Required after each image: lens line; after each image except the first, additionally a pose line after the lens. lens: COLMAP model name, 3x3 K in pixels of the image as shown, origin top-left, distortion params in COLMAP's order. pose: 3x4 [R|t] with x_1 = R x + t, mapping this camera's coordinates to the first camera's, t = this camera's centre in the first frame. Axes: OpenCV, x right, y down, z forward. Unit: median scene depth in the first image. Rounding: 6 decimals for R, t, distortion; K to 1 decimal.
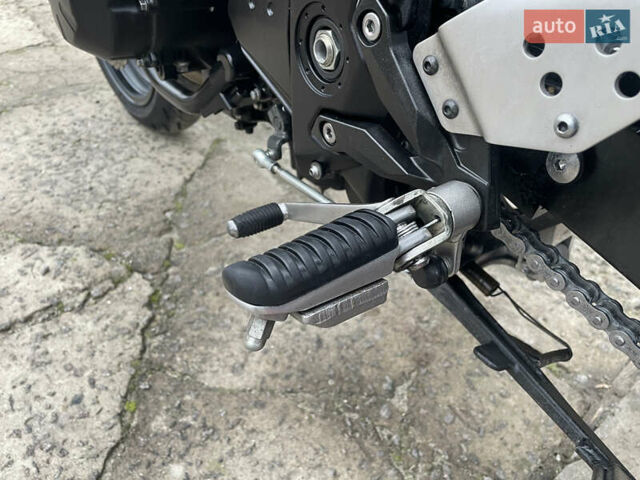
lens RADIAL K [[501.4, 0, 320.0], [0, 501.4, 240.0], [0, 0, 1]] dist [-0.001190, -0.010038]
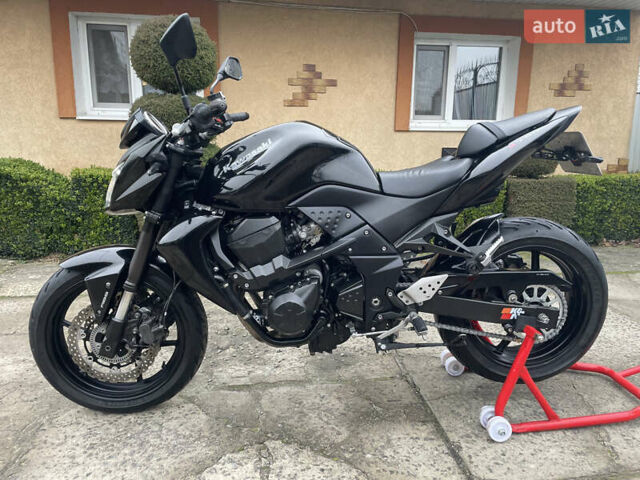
lens RADIAL K [[473.4, 0, 317.9], [0, 473.4, 228.7], [0, 0, 1]] dist [0.101207, -0.121017]
pose [[0.557695, -0.198291, 0.806013, -2.012617], [0.543423, 0.821235, -0.173968, -0.231676], [-0.627430, 0.535027, 0.565754, -0.874930]]
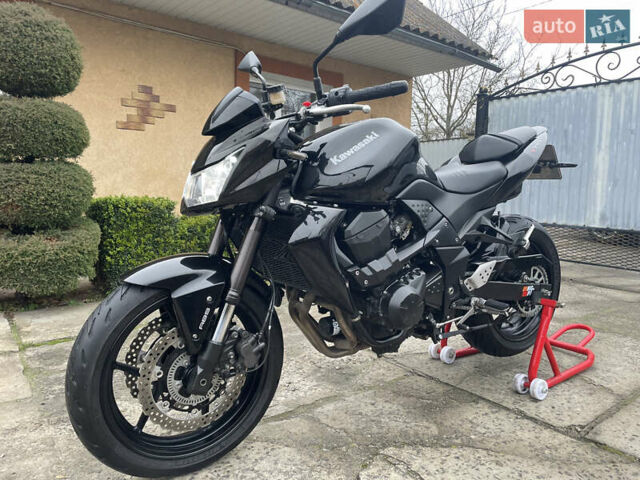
lens RADIAL K [[482.4, 0, 319.6], [0, 482.4, 227.7], [0, 0, 1]] dist [0.094621, -0.115292]
pose [[0.066144, -0.128964, 0.989441, -2.574897], [0.621285, 0.781262, 0.060297, -1.044350], [-0.780788, 0.610736, 0.131799, 0.492091]]
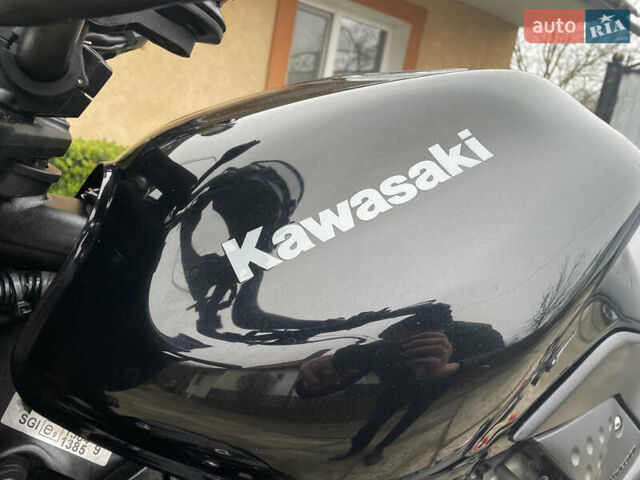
lens RADIAL K [[501.4, 0, 320.0], [0, 501.4, 240.0], [0, 0, 1]] dist [-0.001190, -0.010038]
pose [[0.196159, -0.224064, 0.954629, -0.762448], [0.492627, 0.864285, 0.101633, -1.132705], [-0.847844, 0.450340, 0.279917, 0.352457]]
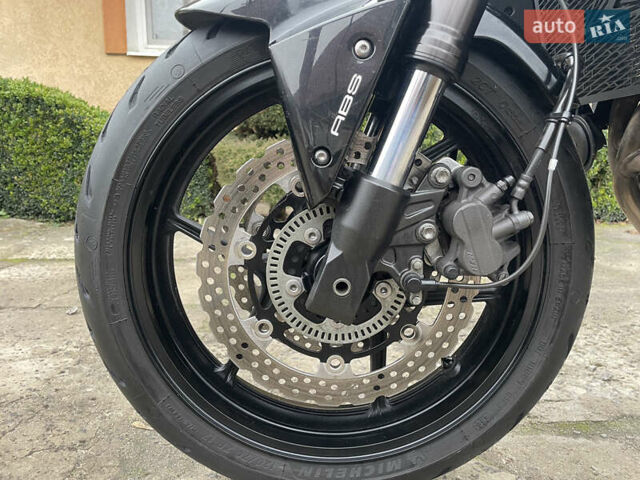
lens RADIAL K [[482.4, 0, 319.6], [0, 482.4, 227.7], [0, 0, 1]] dist [0.094621, -0.115292]
pose [[0.602178, -0.164659, 0.781197, -1.323210], [0.523850, 0.819893, -0.230989, -0.659336], [-0.602464, 0.548327, 0.579978, 1.045246]]
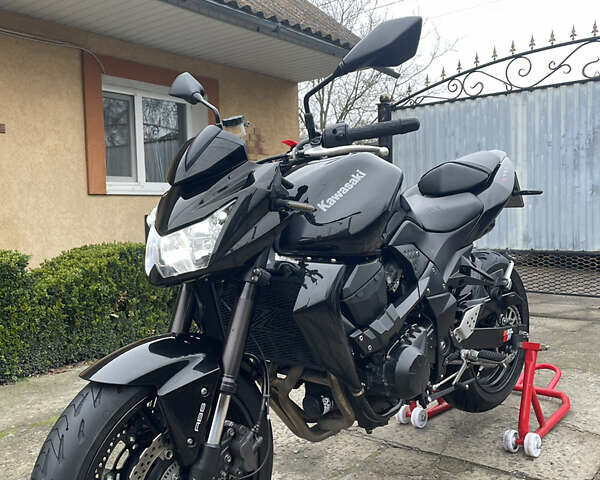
lens RADIAL K [[602.1, 0, 300.0], [0, 602.1, 240.0], [0, 0, 1]] dist [0.117012, -0.170898]
pose [[-0.158366, -0.090763, 0.983200, -2.627757], [0.647539, 0.742178, 0.172814, -1.468983], [-0.745395, 0.664028, -0.058763, 0.828423]]
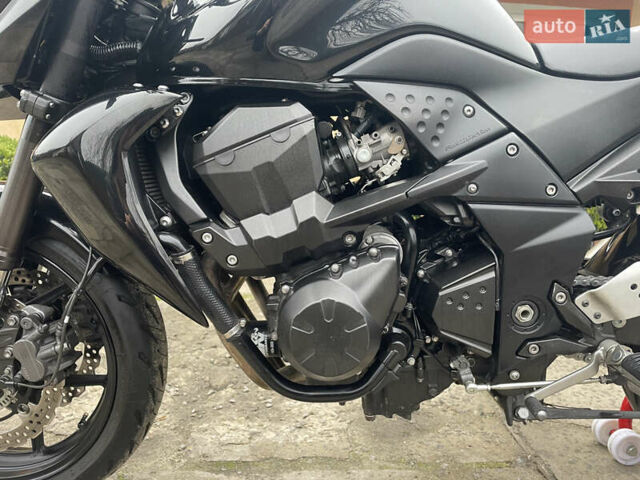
lens RADIAL K [[482.4, 0, 319.6], [0, 482.4, 227.7], [0, 0, 1]] dist [0.094621, -0.115292]
pose [[0.616875, -0.135098, 0.775380, -1.086521], [0.502838, 0.825537, -0.256209, -0.294279], [-0.605491, 0.547939, 0.577186, 0.039469]]
